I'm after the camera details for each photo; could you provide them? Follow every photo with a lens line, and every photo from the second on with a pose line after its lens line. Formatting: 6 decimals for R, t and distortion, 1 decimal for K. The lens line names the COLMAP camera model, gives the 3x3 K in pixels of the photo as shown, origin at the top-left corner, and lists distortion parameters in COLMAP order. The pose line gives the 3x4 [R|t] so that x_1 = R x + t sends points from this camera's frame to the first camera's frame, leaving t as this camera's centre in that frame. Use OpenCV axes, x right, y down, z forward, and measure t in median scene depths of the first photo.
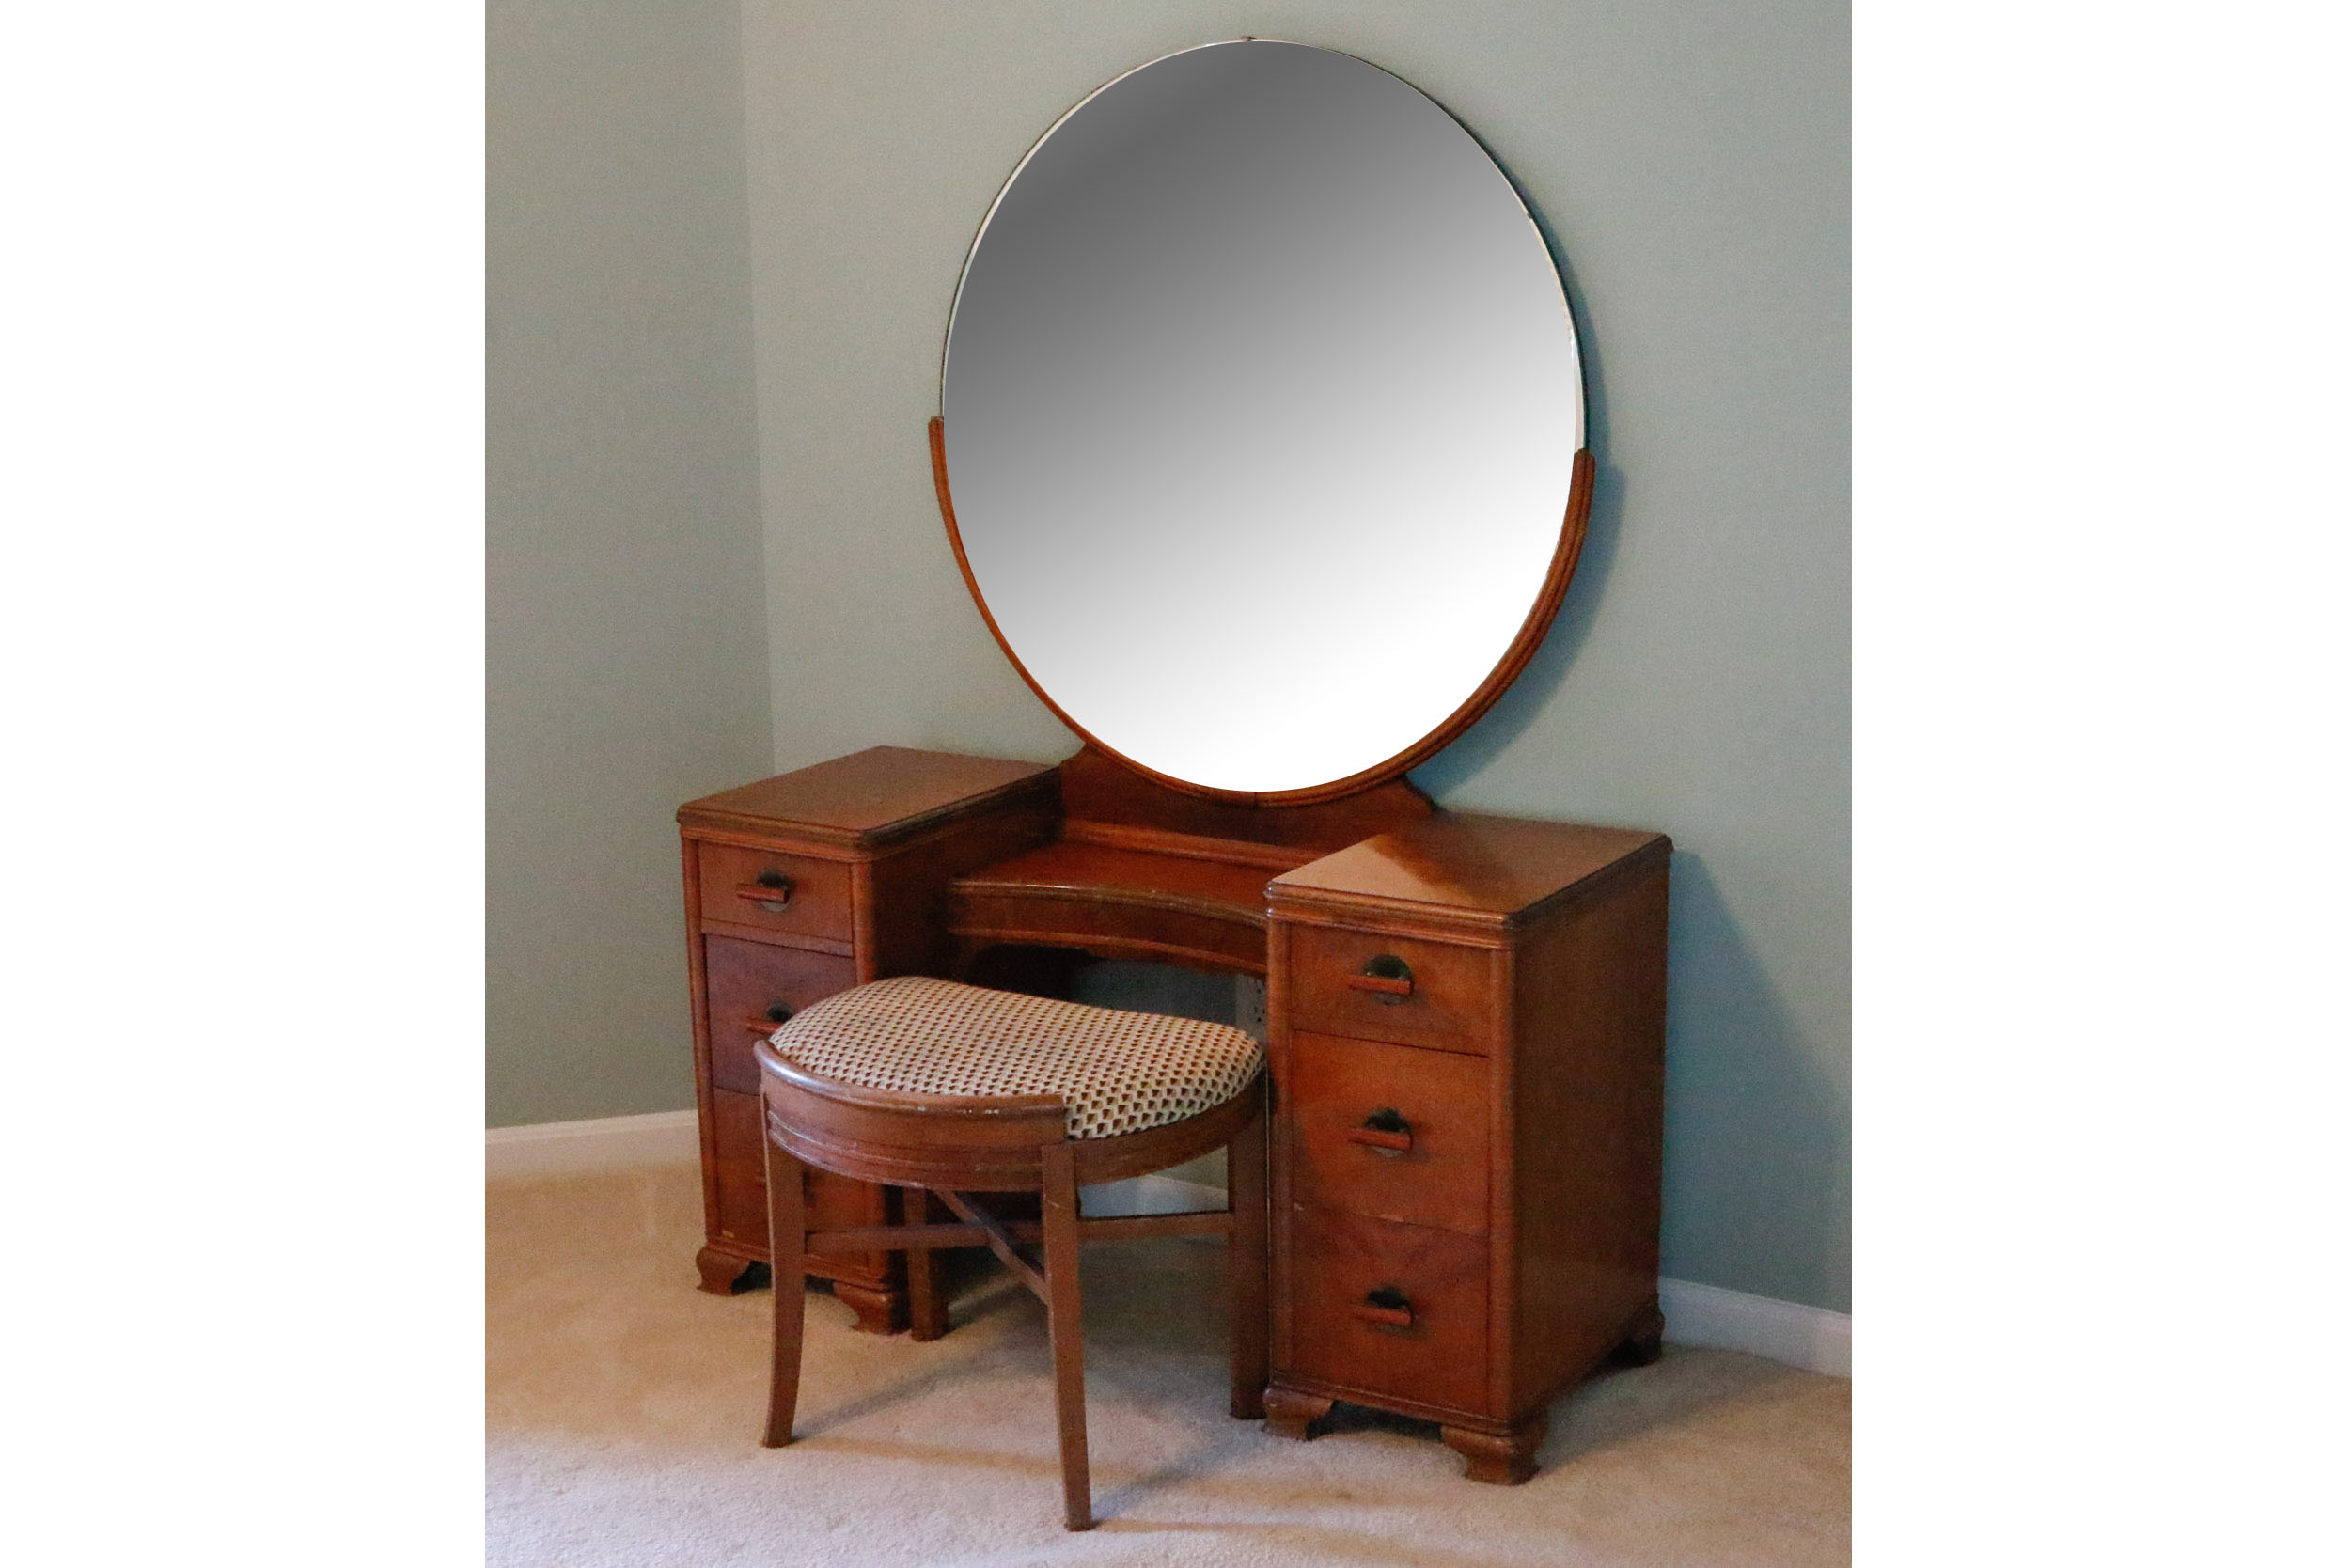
lens RADIAL K [[2653.3, 0, 1176.0], [0, 2653.3, 784.0], [0, 0, 1]] dist [-0.093553, 0.014149]
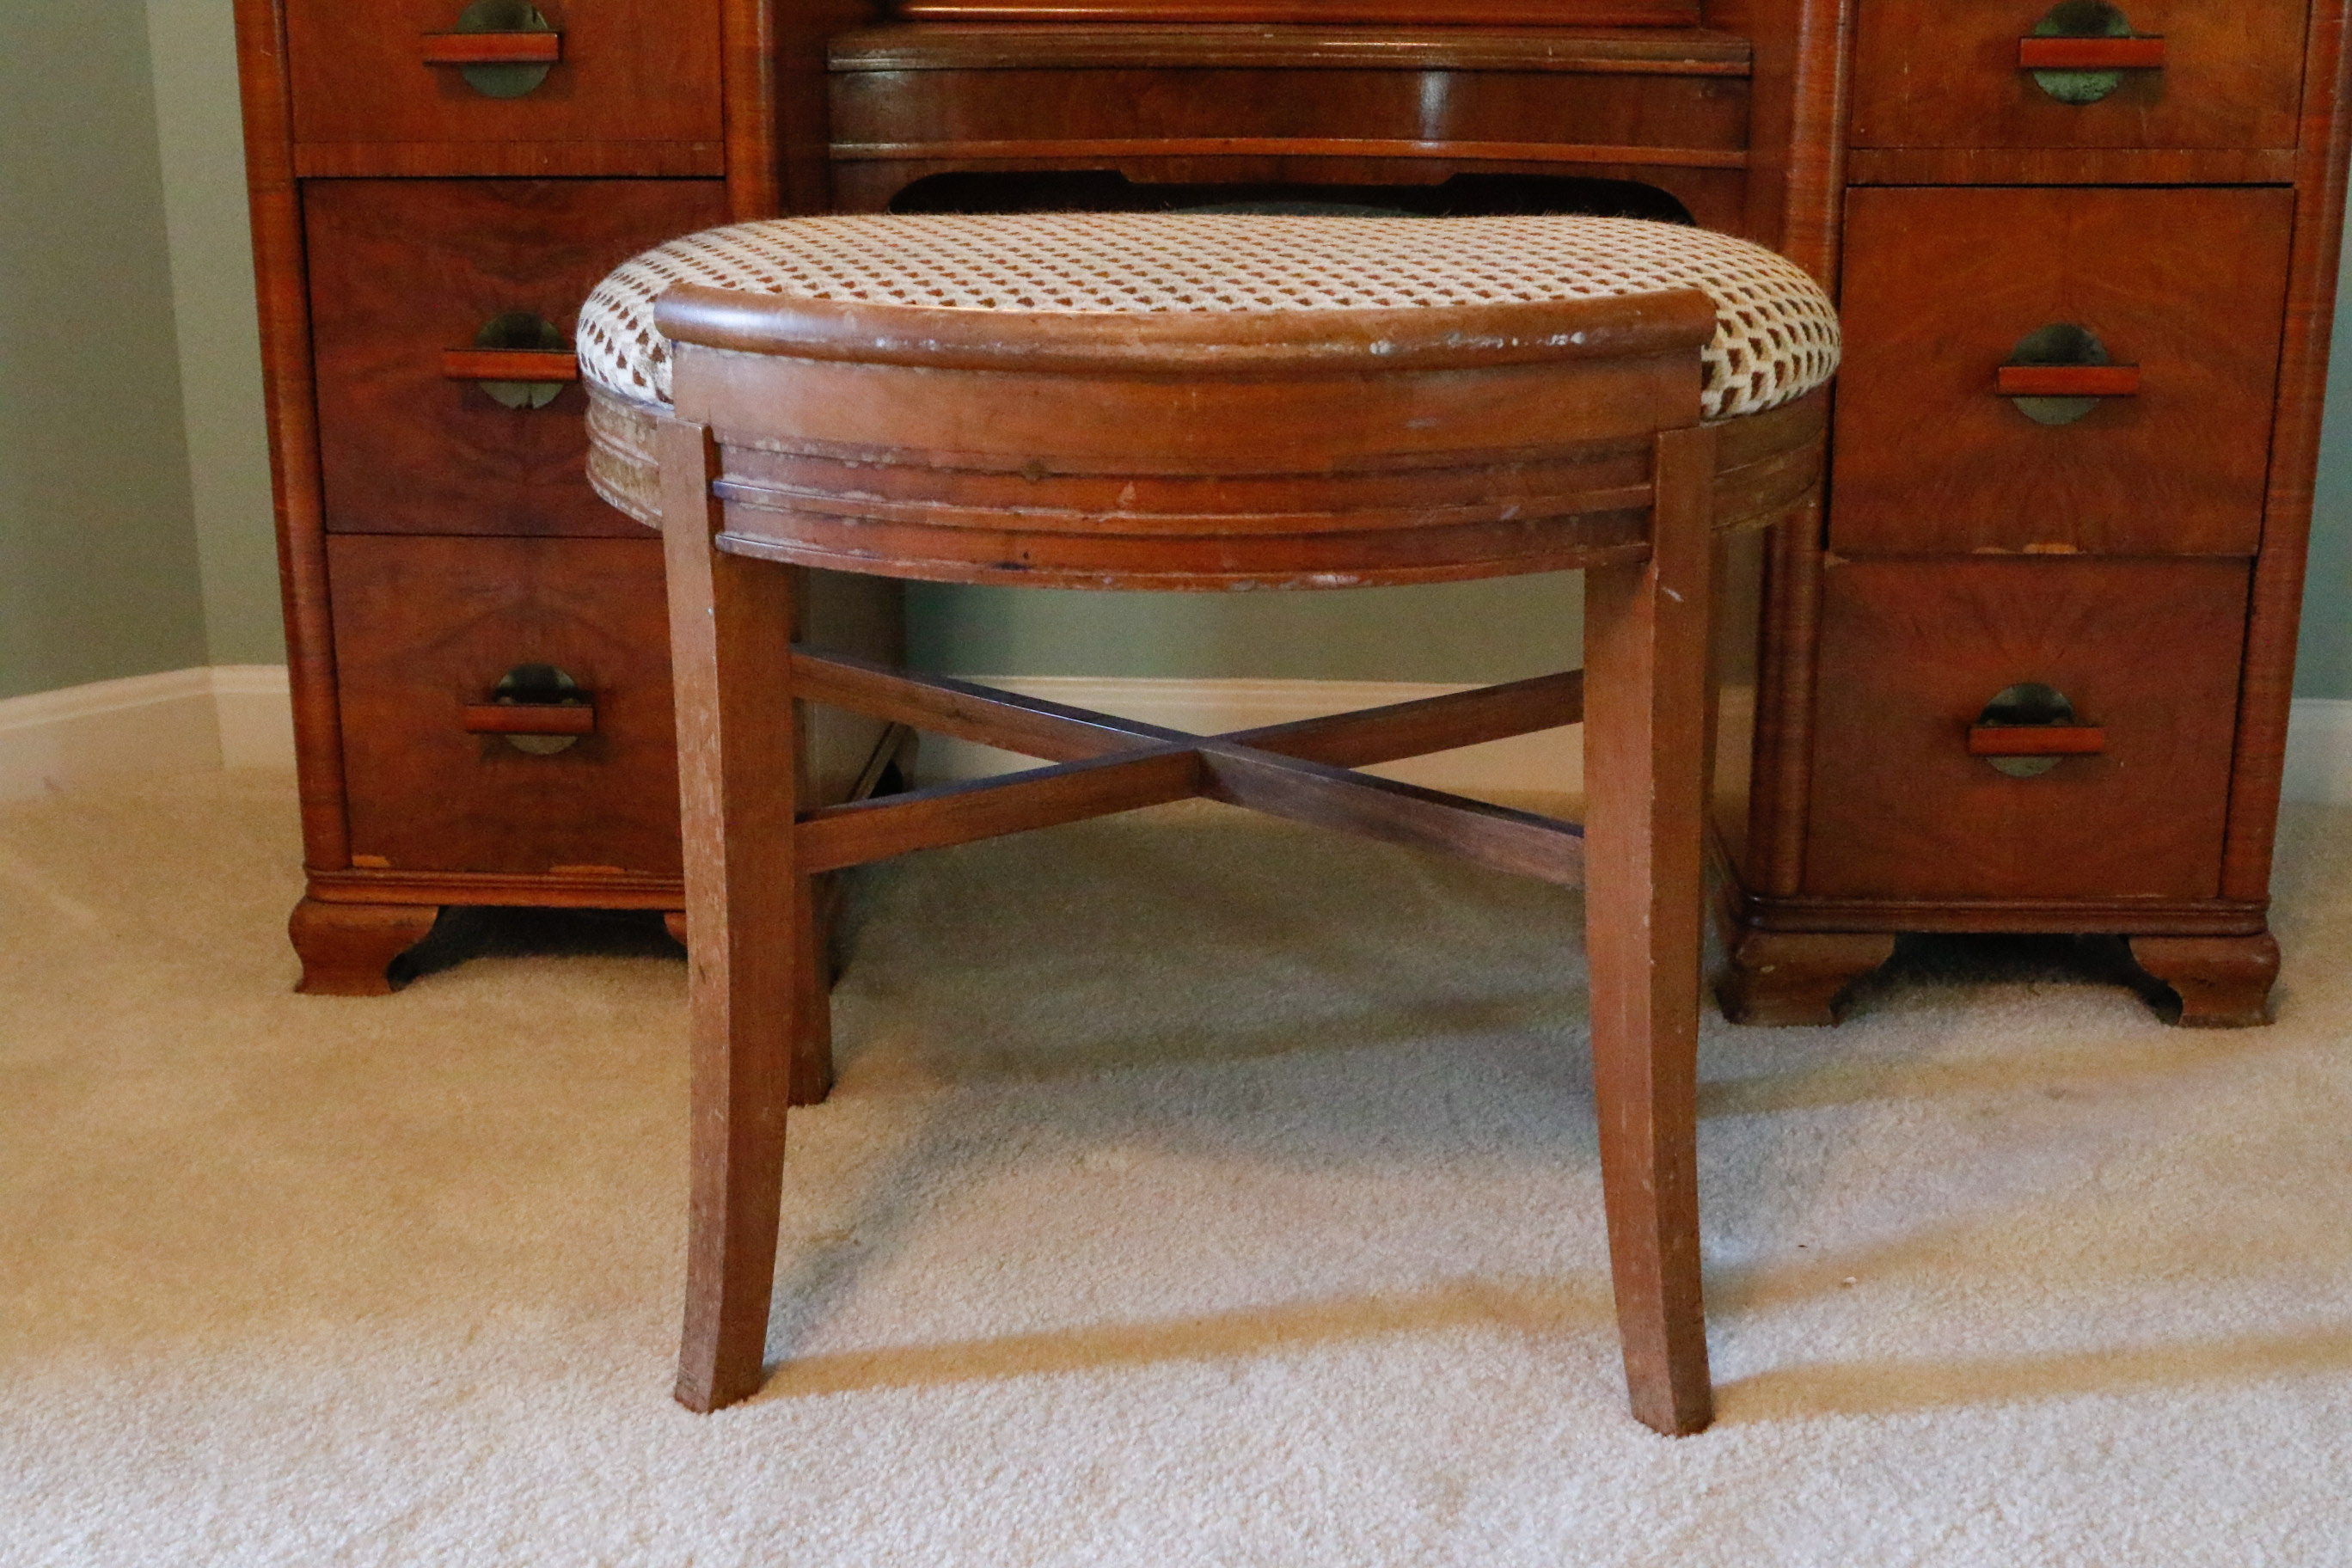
lens RADIAL K [[2825.0, 0, 1176.0], [0, 2825.0, 784.0], [0, 0, 1]] dist [-0.080879, -0.002049]
pose [[0.875606, -0.123353, 0.467010, -0.296547], [0.077534, 0.990198, 0.116175, 0.121069], [-0.476763, -0.065515, 0.876587, 0.548444]]
